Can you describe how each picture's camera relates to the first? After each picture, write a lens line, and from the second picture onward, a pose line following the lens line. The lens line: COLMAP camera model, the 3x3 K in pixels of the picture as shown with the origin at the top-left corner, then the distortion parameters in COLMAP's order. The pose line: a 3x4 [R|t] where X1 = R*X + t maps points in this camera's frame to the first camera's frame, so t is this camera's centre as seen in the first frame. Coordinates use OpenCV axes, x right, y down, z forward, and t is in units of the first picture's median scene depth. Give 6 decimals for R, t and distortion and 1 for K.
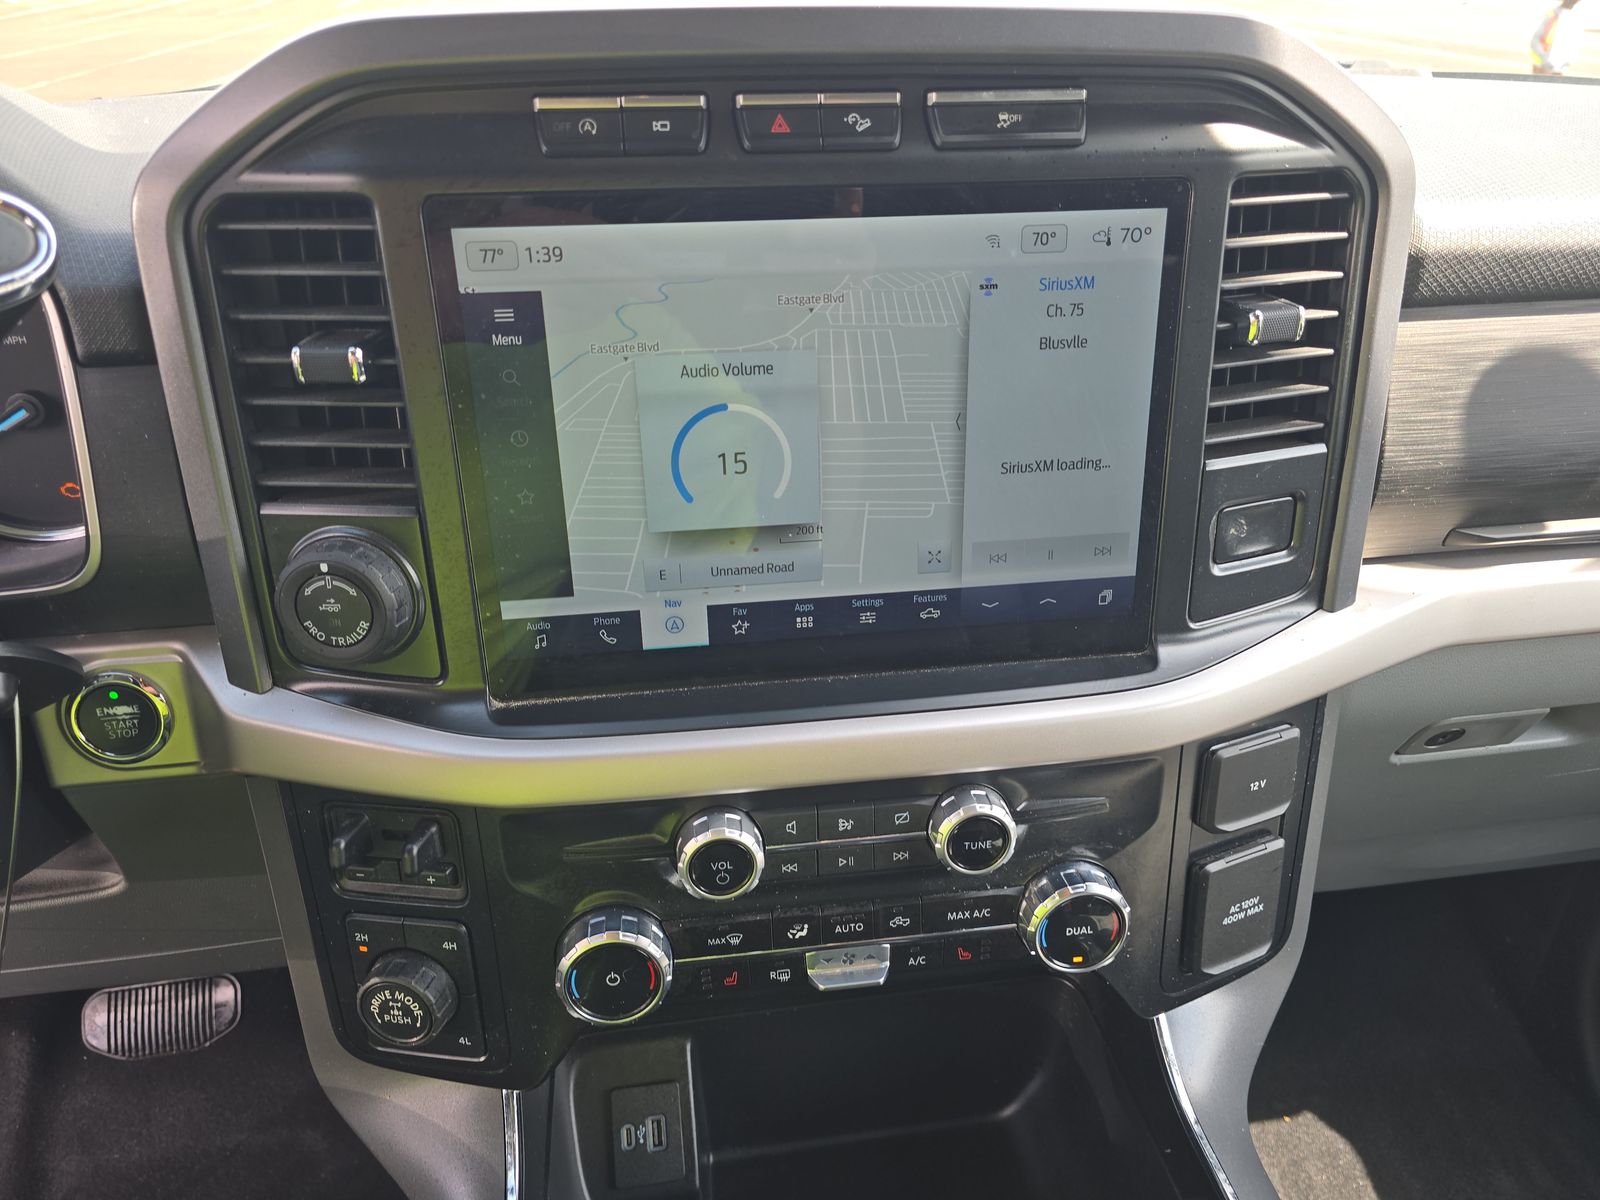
lens RADIAL K [[1079.0, 0, 801.1], [0, 1079.0, 604.4], [0, 0, 1]] dist [0.004244, -0.006111]
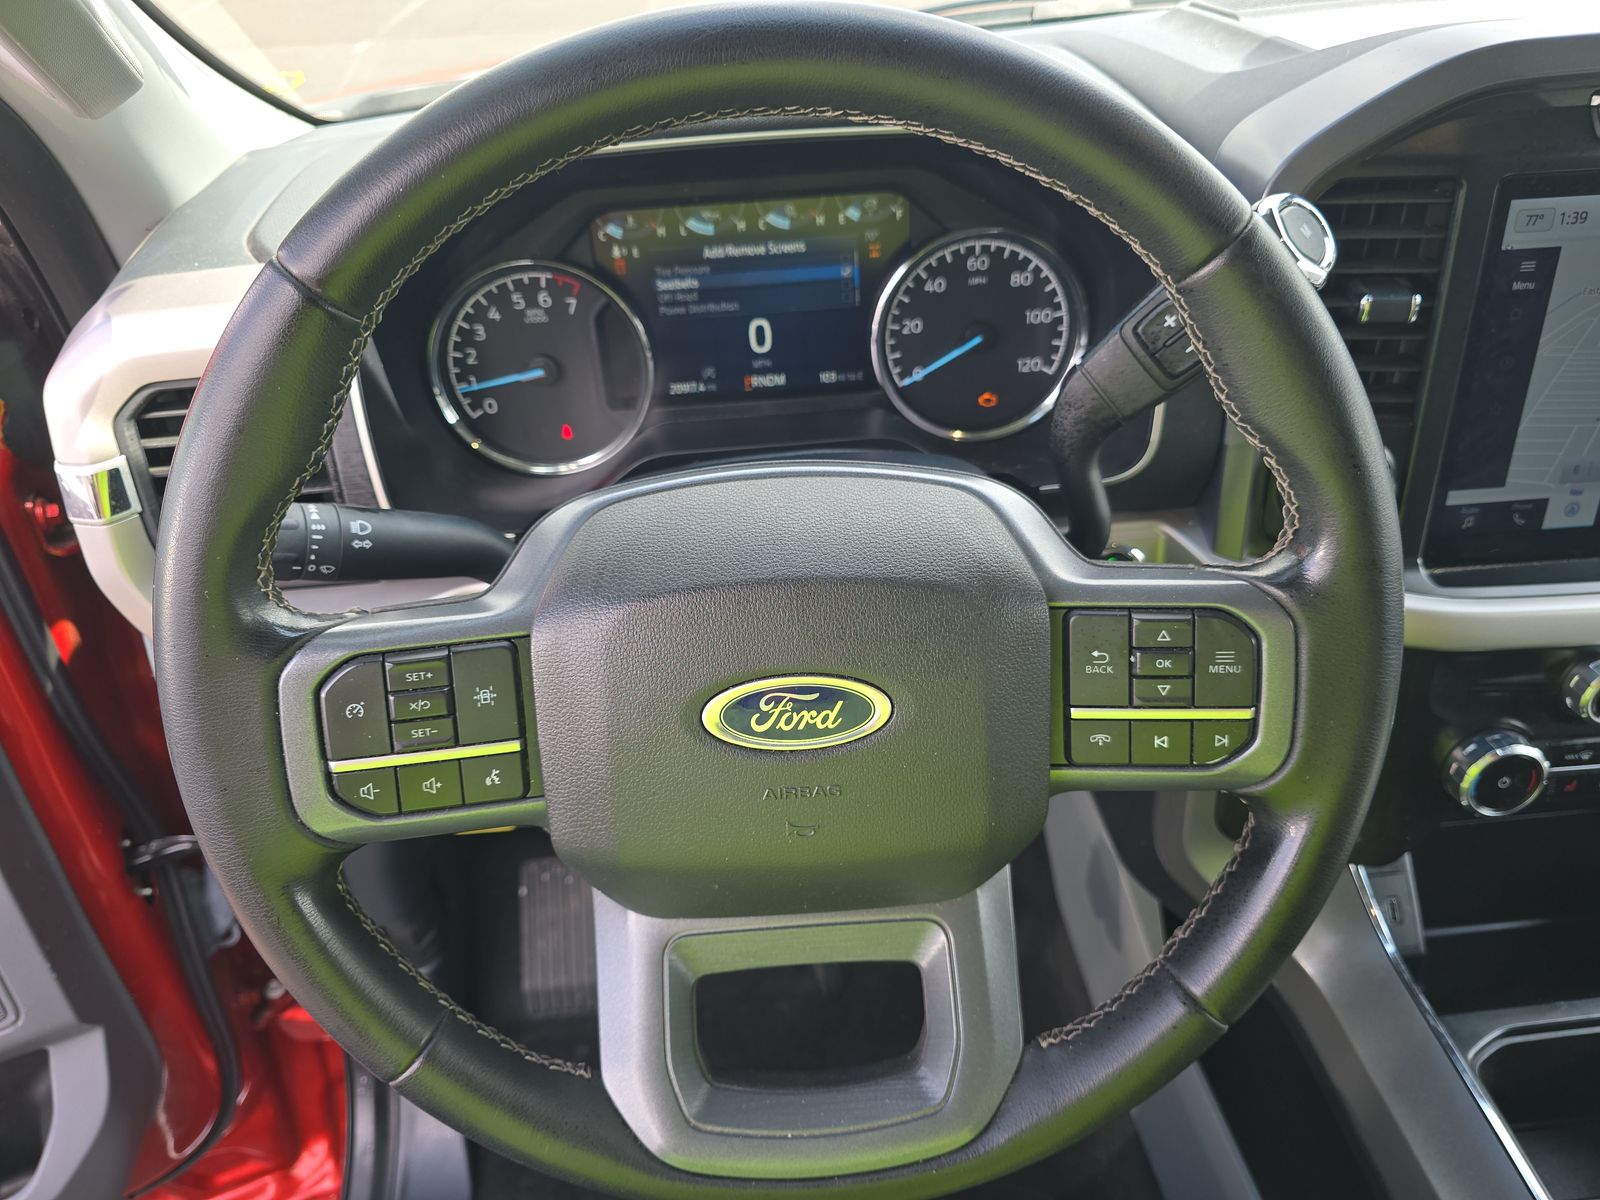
lens RADIAL K [[1079.0, 0, 799.3], [0, 1079.0, 595.1], [0, 0, 1]] dist [0.004244, -0.006111]
pose [[0.997518, 0.007801, -0.069980, -1.034404], [-0.000549, 0.994676, 0.103048, -0.012288], [0.070412, -0.102754, 0.992212, -0.364135]]
